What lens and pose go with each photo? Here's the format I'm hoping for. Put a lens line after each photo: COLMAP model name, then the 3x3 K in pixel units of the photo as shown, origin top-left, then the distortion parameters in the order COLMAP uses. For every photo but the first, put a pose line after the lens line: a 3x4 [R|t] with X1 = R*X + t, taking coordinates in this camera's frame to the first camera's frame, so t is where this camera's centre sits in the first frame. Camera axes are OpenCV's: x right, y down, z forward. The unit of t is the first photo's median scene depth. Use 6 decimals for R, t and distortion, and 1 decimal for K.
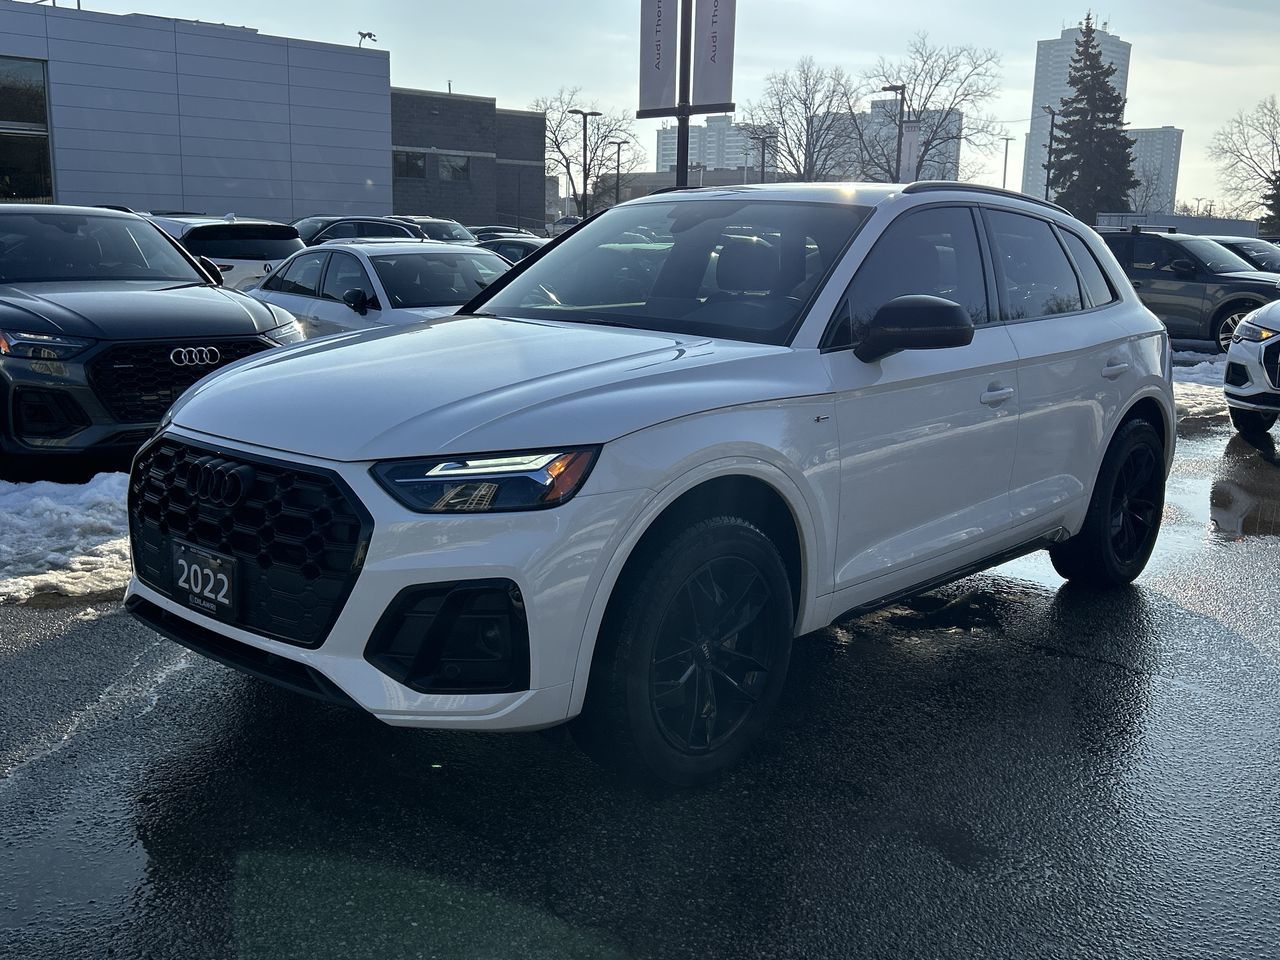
lens RADIAL K [[1198.7, 0, 656.9], [0, 1198.7, 488.0], [0, 0, 1]] dist [0.078751, -0.125100]
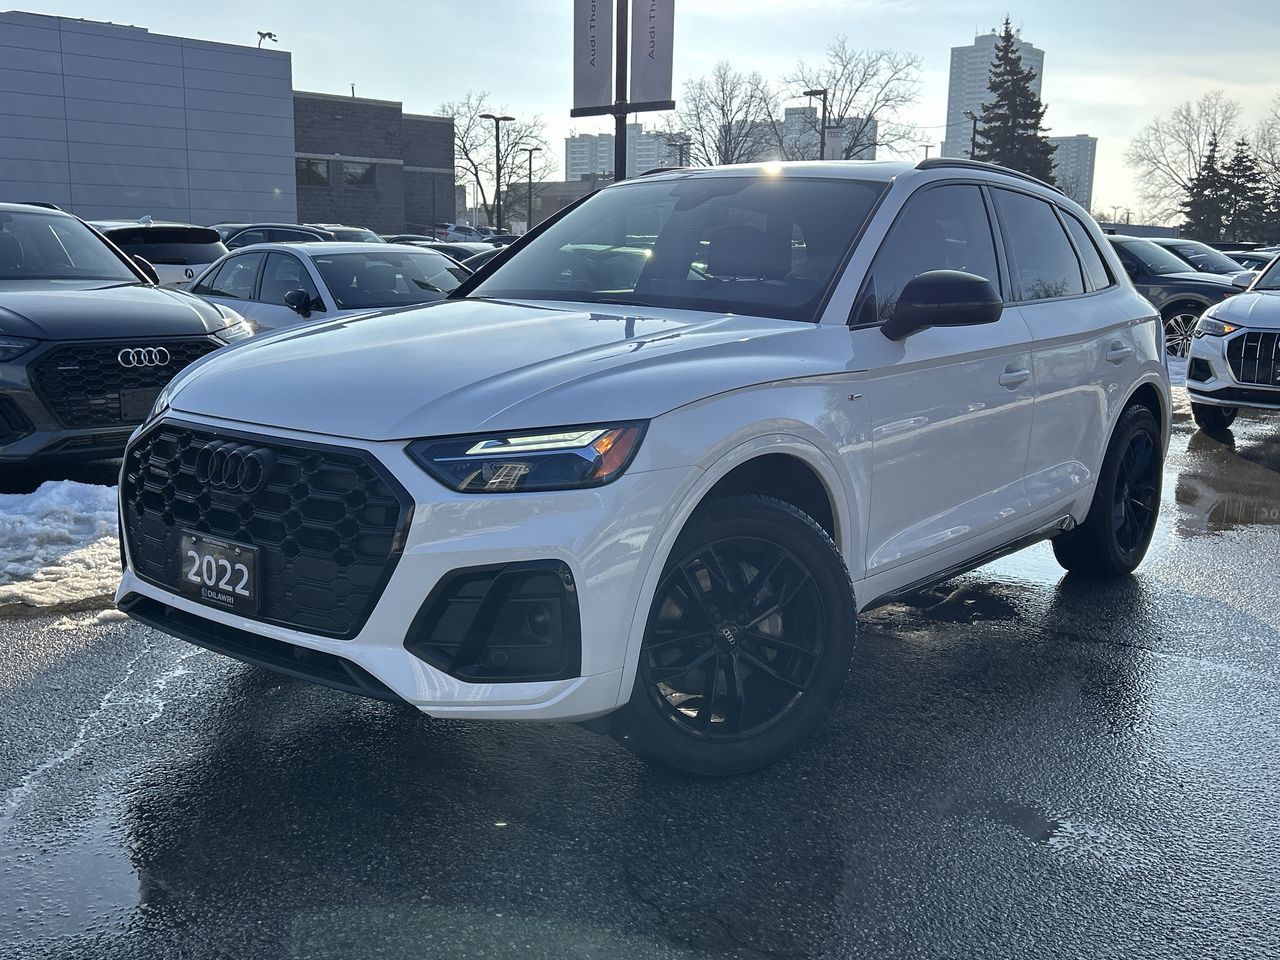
lens RADIAL K [[1252.3, 0, 646.5], [0, 1252.3, 493.7], [0, 0, 1]] dist [0.078303, -0.135897]
pose [[0.997982, -0.019408, 0.060466, -0.053965], [0.020239, 0.999709, -0.013158, 0.017767], [-0.060193, 0.014355, 0.998084, 0.000356]]
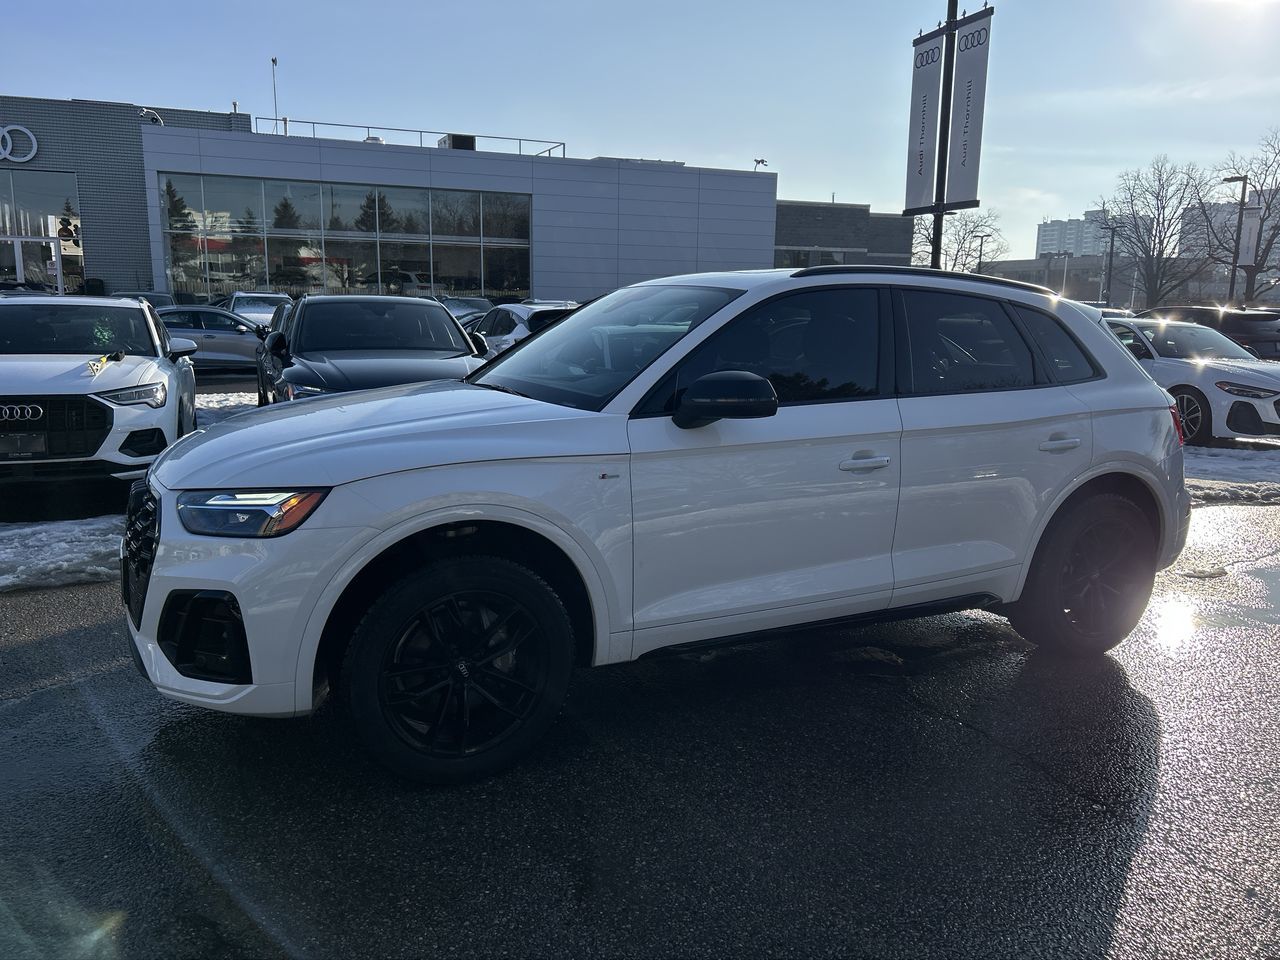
lens RADIAL K [[959.4, 0, 674.8], [0, 959.4, 480.0], [0, 0, 1]] dist [0.044323, -0.048647]
pose [[0.935897, 0.055151, -0.347929, 0.304389], [-0.067687, 0.997419, -0.023970, -0.021748], [0.345709, 0.045984, 0.937214, 0.104425]]
